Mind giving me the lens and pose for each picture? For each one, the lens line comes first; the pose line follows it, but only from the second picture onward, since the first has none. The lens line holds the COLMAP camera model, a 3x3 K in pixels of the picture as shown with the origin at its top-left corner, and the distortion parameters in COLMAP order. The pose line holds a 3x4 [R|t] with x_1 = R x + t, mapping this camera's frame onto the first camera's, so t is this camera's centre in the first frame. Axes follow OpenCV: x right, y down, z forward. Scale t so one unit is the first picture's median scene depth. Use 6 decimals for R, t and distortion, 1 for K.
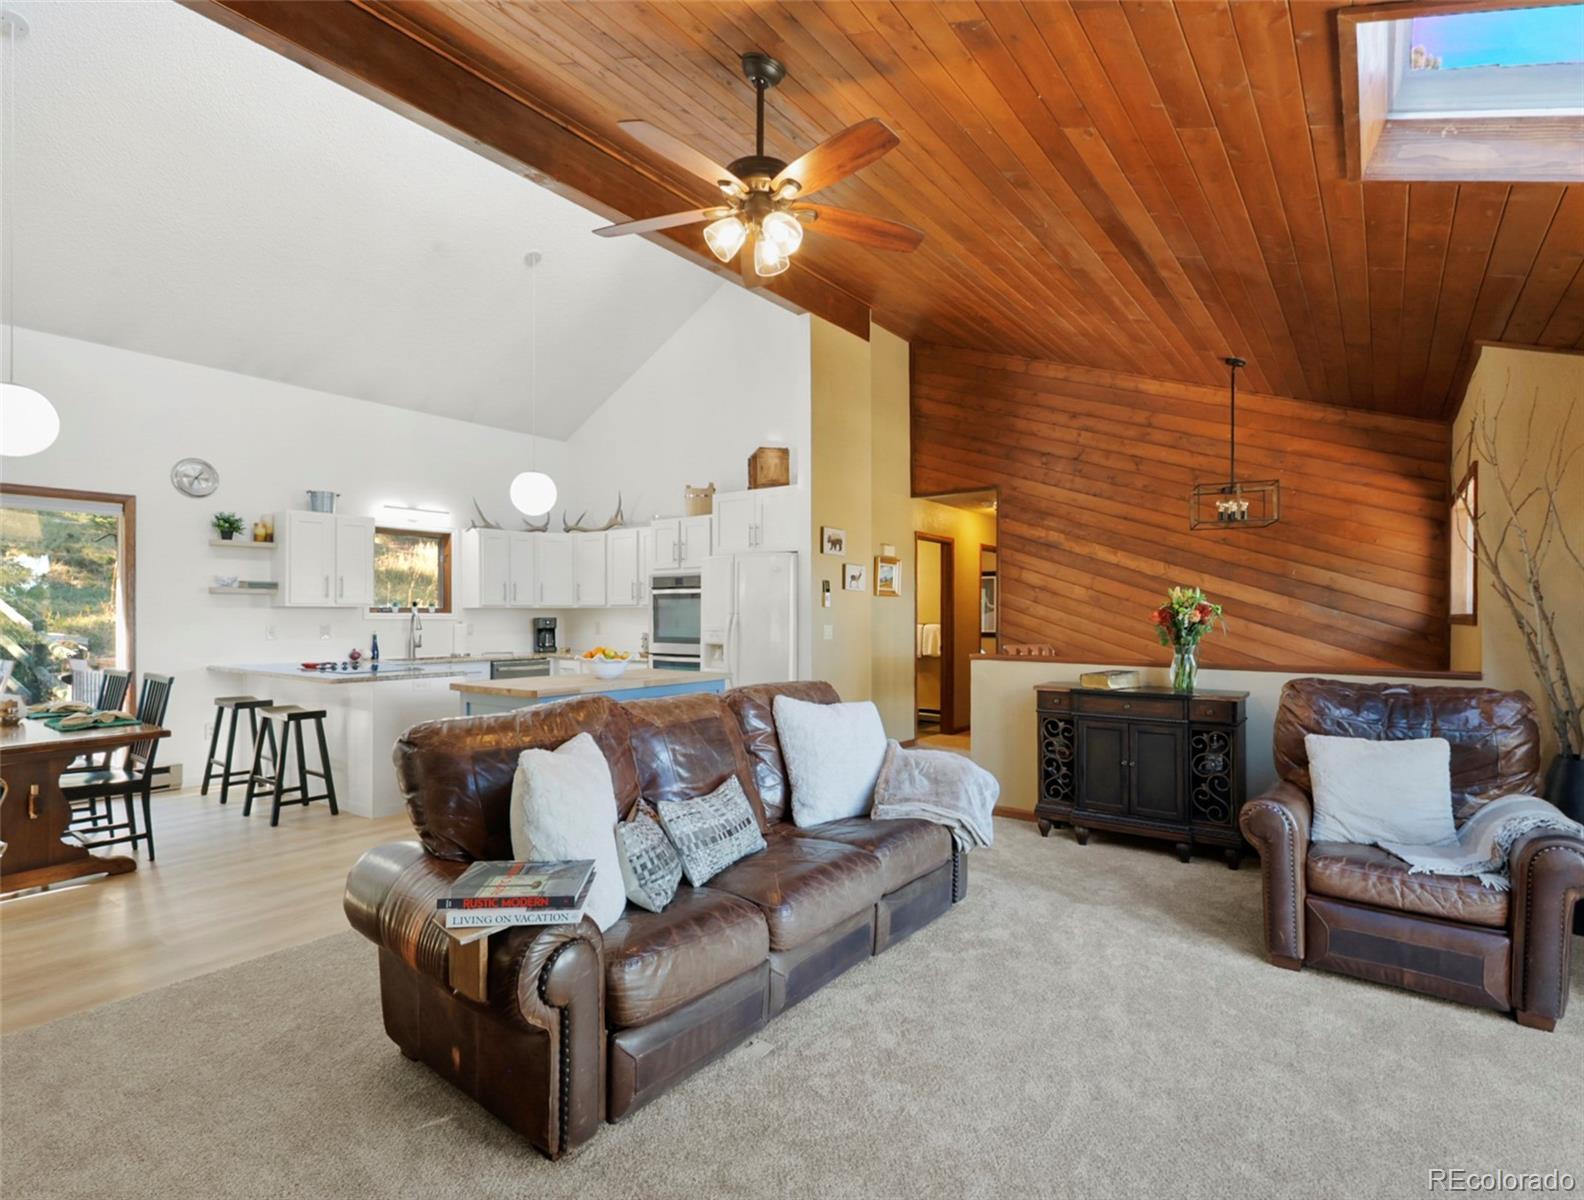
lens RADIAL K [[800.4, 0, 802.0], [0, 800.4, 609.4], [0, 0, 1]] dist [0.007826, -0.001929]
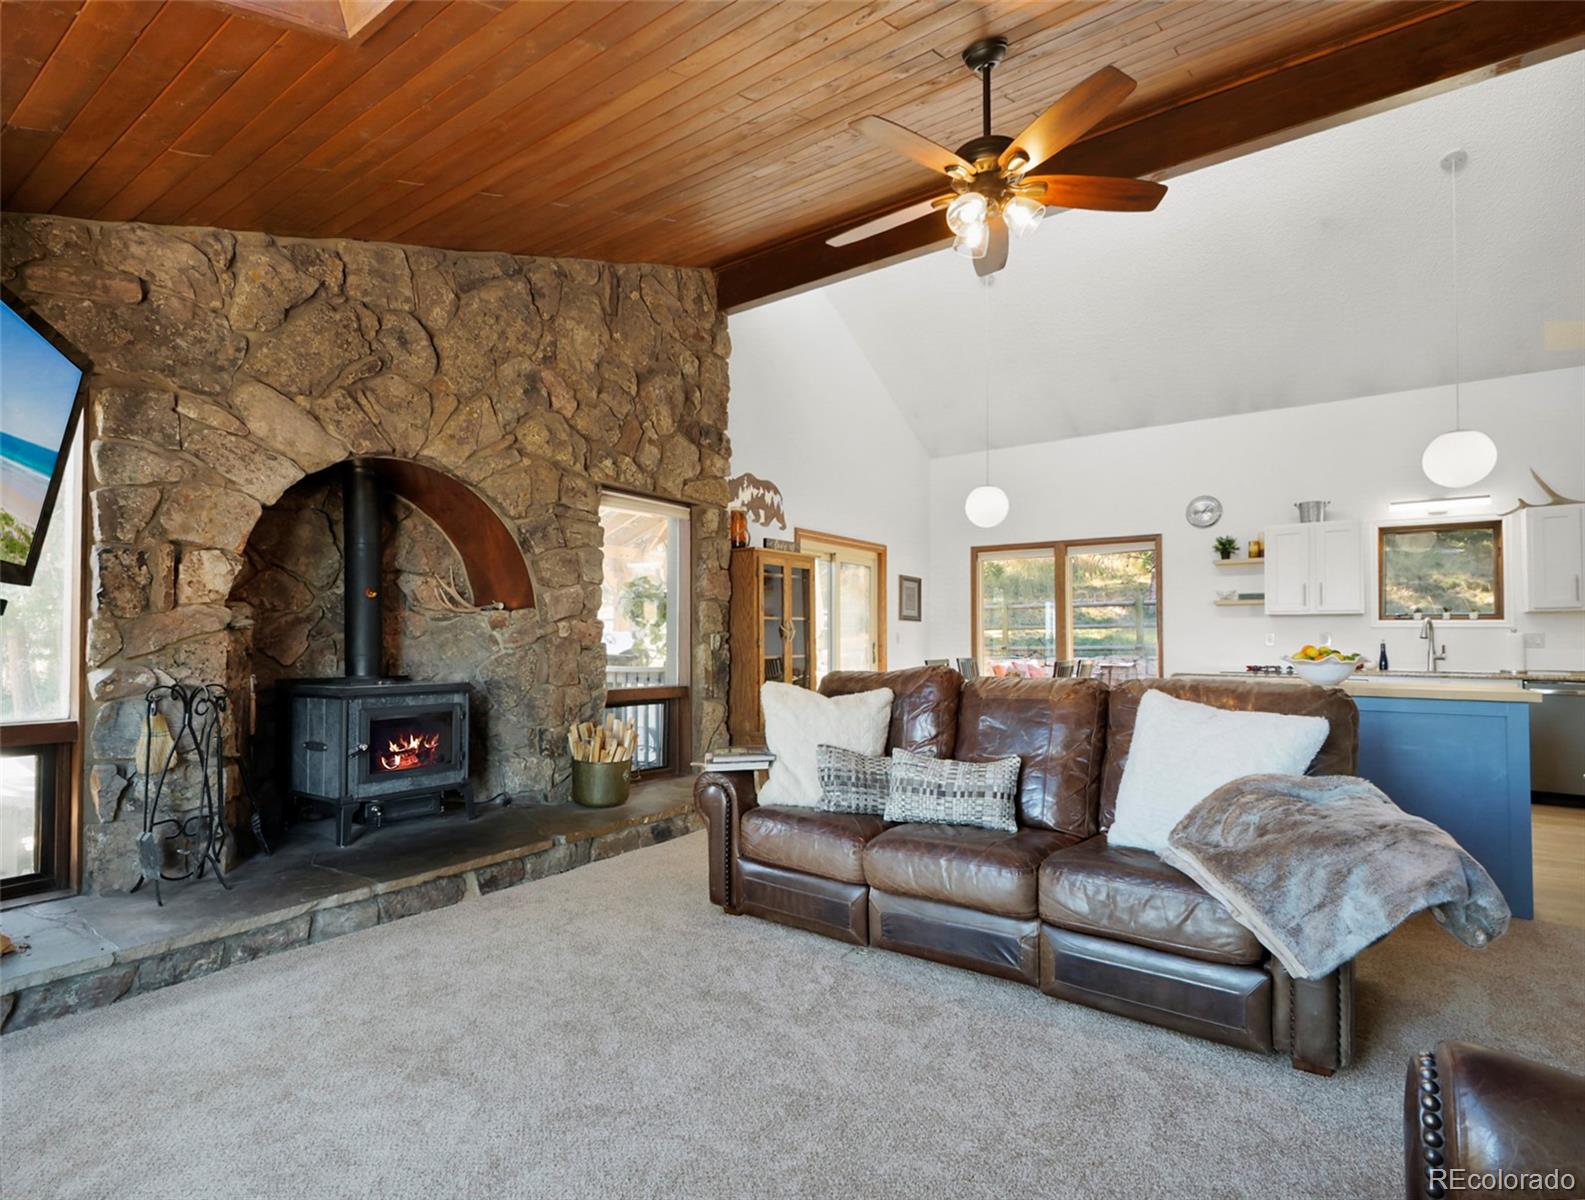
lens RADIAL K [[801.0, 0, 785.2], [0, 801.0, 620.5], [0, 0, 1]] dist [0.007826, -0.001929]
pose [[0.011375, -0.027412, -0.999560, 0.464435], [0.001907, 0.999623, -0.027392, 0.034566], [0.999933, -0.001594, 0.011422, 0.360770]]
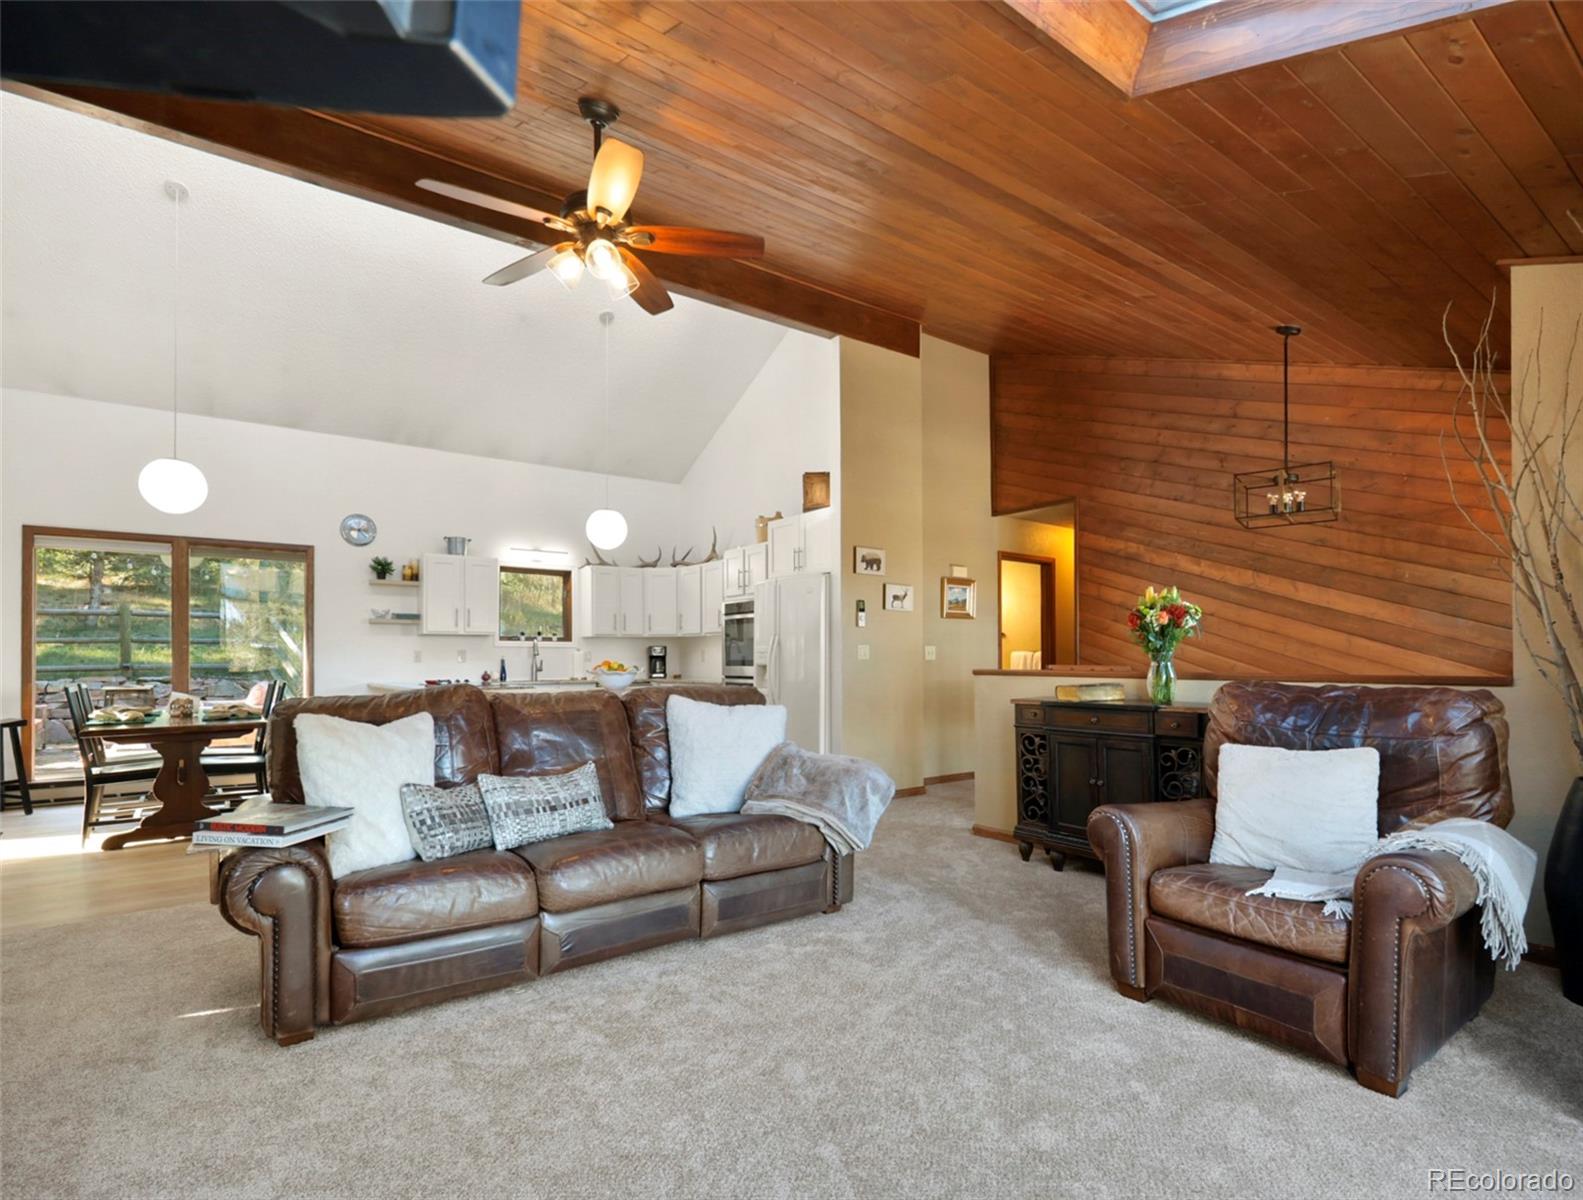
lens RADIAL K [[799.9, 0, 797.8], [0, 799.9, 646.3], [0, 0, 1]] dist [0.007826, -0.001929]
pose [[0.955998, -0.009276, -0.293225, 0.256946], [0.006305, 0.999919, -0.011078, 0.033492], [0.293304, 0.008741, 0.955979, 0.022637]]
